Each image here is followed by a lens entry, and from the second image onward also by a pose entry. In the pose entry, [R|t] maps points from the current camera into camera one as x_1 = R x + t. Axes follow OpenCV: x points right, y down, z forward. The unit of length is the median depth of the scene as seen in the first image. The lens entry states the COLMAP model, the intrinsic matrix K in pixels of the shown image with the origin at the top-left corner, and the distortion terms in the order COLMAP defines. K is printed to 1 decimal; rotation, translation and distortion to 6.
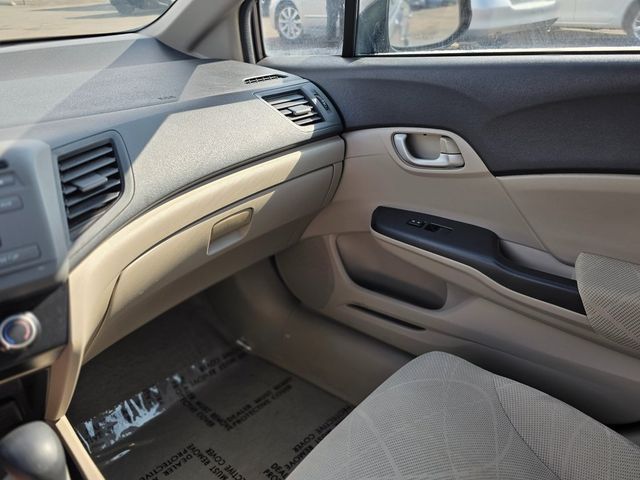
lens RADIAL K [[544.2, 0, 320.0], [0, 544.2, 240.0], [0, 0, 1]] dist [0.008453, 0.006936]
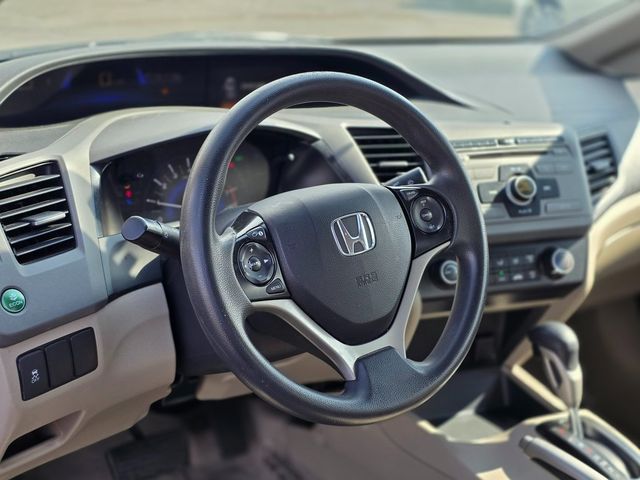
lens RADIAL K [[944.4, 0, 320.0], [0, 944.4, 240.0], [0, 0, 1]] dist [0.344551, -1.421799]
pose [[0.969439, 0.141182, -0.200638, -0.444431], [-0.169973, 0.976252, -0.134318, 0.354472], [0.176910, 0.164316, 0.970414, -0.916797]]
